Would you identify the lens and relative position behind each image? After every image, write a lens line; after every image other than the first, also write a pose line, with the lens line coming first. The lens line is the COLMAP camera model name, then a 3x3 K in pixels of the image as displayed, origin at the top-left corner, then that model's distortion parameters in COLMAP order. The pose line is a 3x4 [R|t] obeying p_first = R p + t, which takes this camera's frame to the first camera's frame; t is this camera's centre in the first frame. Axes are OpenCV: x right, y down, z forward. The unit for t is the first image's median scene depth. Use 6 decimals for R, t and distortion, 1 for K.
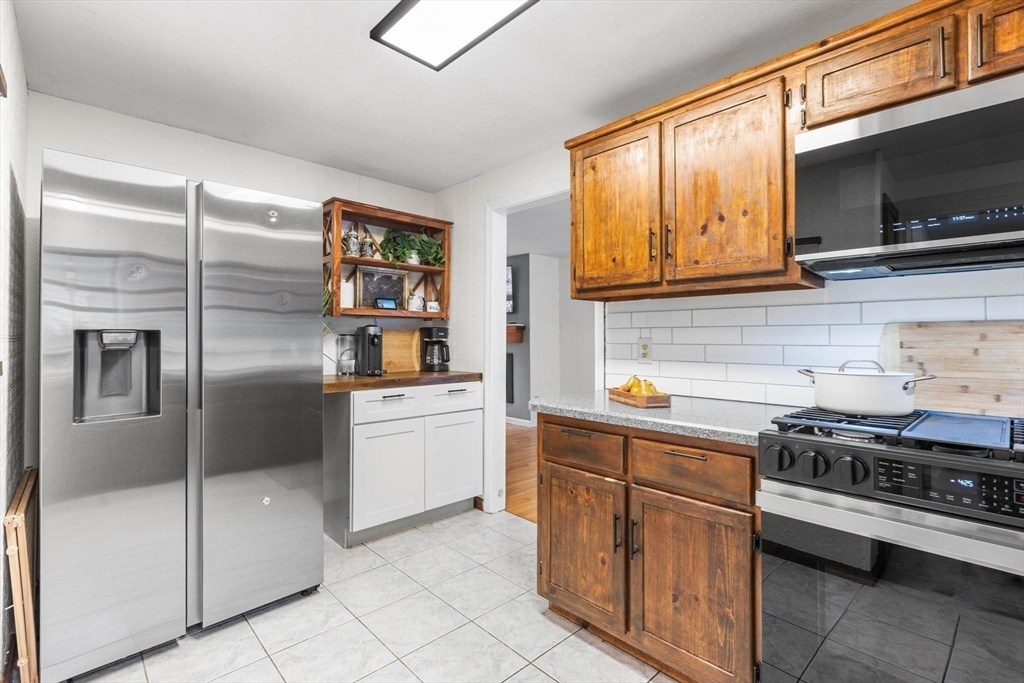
lens RADIAL K [[467.9, 0, 513.7], [0, 467.9, 336.2], [0, 0, 1]] dist [0.002196, 0.000434]
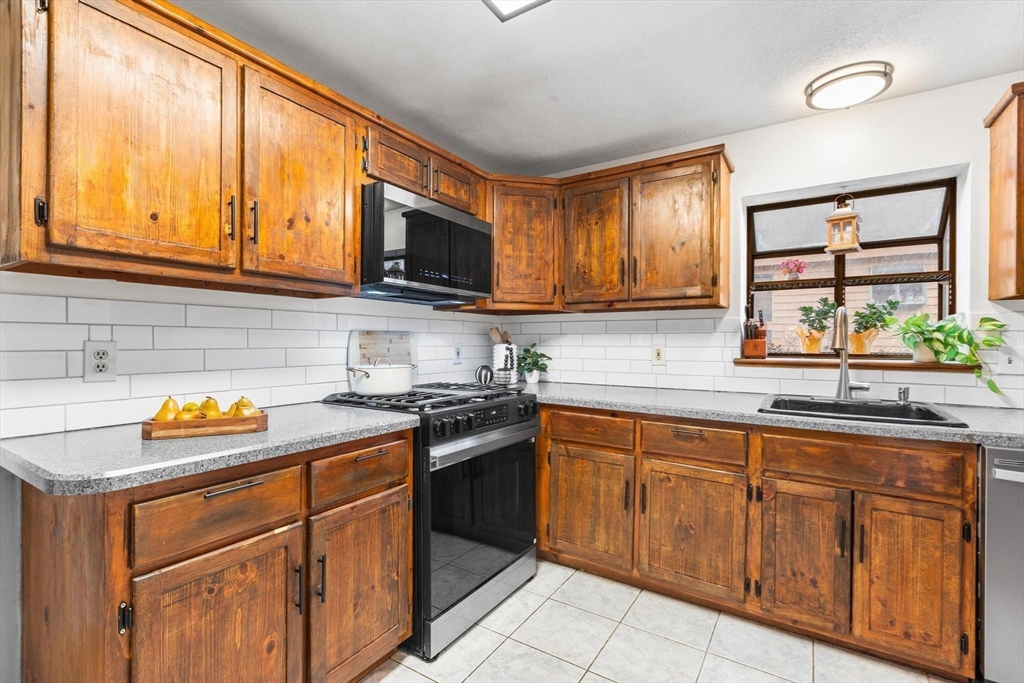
lens RADIAL K [[467.9, 0, 513.1], [0, 467.9, 343.4], [0, 0, 1]] dist [0.002196, 0.000434]
pose [[-0.240054, -0.006107, 0.970740, -0.597630], [-0.009644, 0.999946, 0.003906, -0.000281], [-0.970712, -0.008424, -0.240100, 0.798071]]
